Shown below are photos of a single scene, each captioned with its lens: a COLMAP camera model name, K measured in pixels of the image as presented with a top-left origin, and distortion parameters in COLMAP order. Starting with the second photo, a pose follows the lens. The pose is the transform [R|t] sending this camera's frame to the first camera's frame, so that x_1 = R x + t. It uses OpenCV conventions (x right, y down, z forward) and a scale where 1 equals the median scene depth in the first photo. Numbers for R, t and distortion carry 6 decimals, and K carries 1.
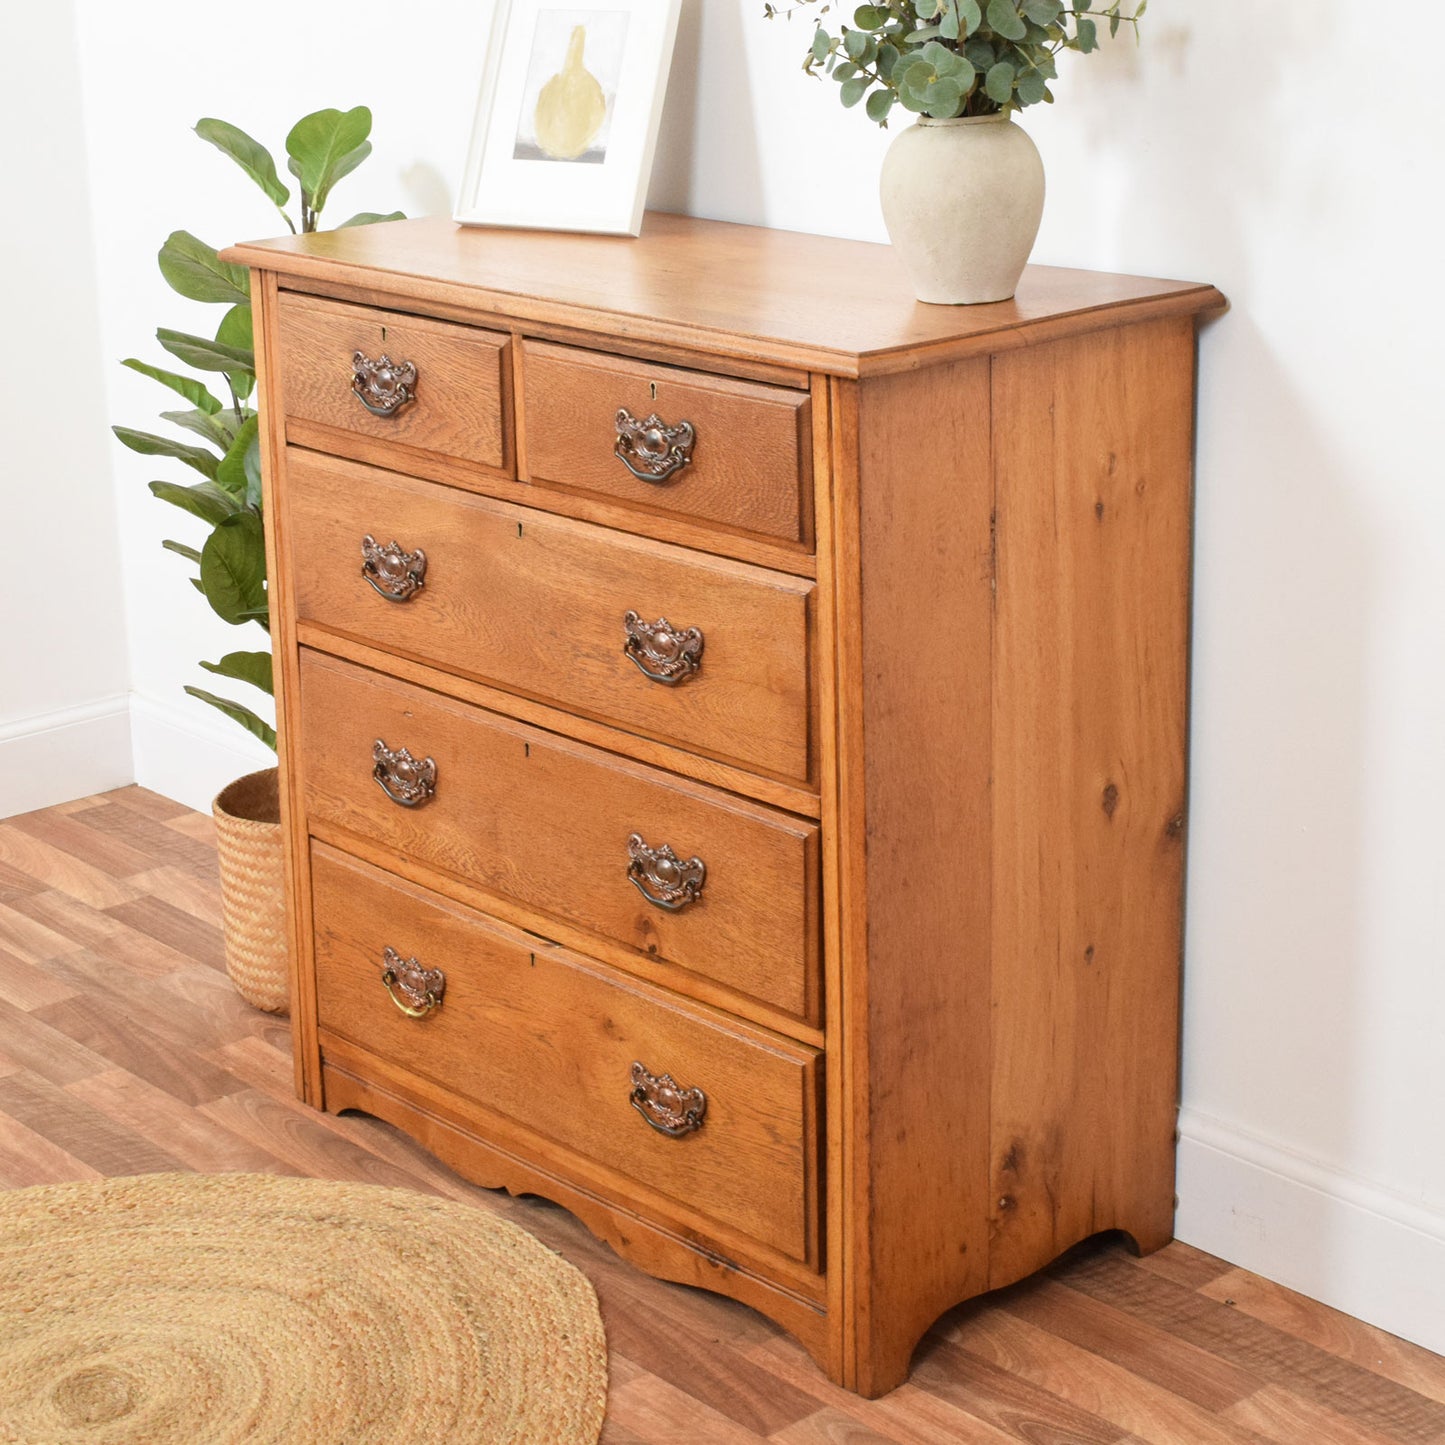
lens RADIAL K [[3040.4, 0, 719.9], [0, 3040.4, 692.9], [0, 0, 1]] dist [-0.029973, 0.167575]
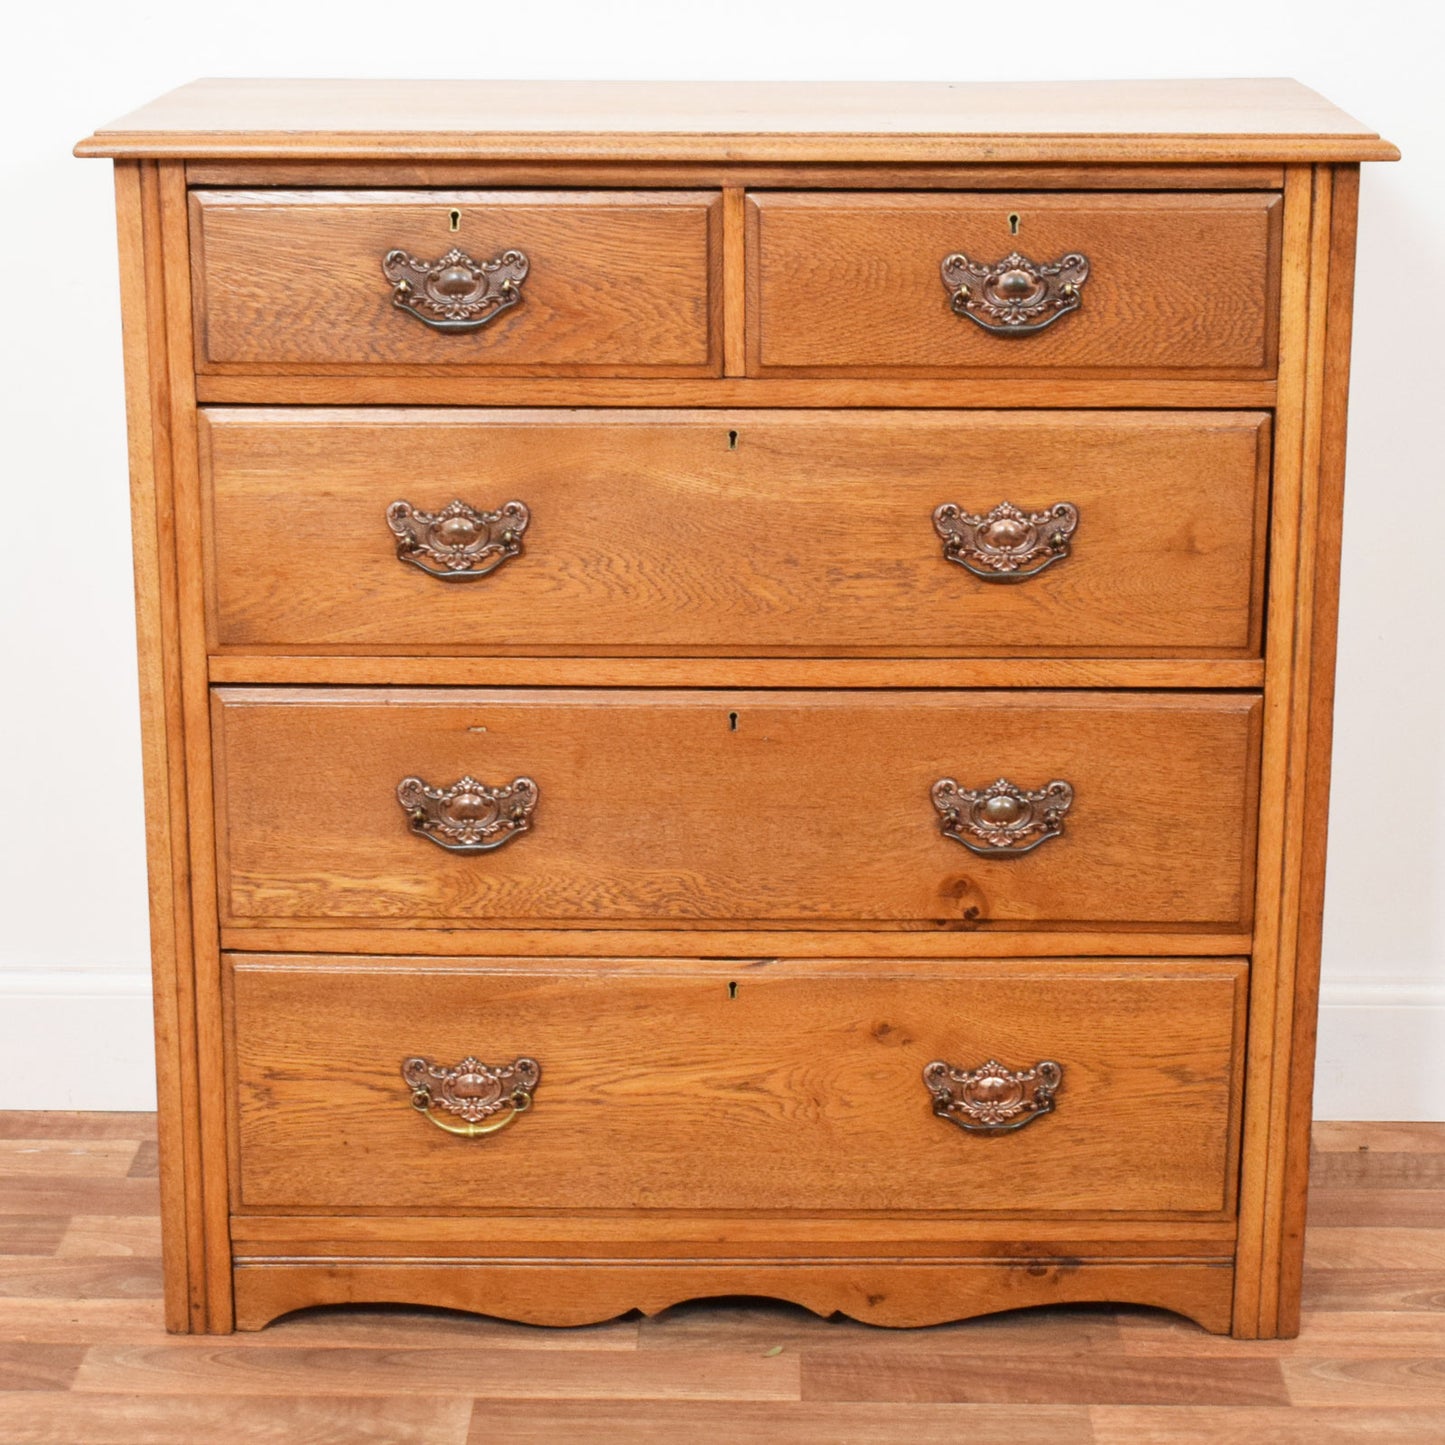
lens RADIAL K [[3040.4, 0, 719.9], [0, 3040.4, 692.9], [0, 0, 1]] dist [-0.029973, 0.167575]
pose [[0.664680, -0.163462, 0.729027, -0.630290], [0.199523, 0.979170, 0.037636, -0.018689], [-0.719994, 0.120442, 0.683449, 0.451033]]
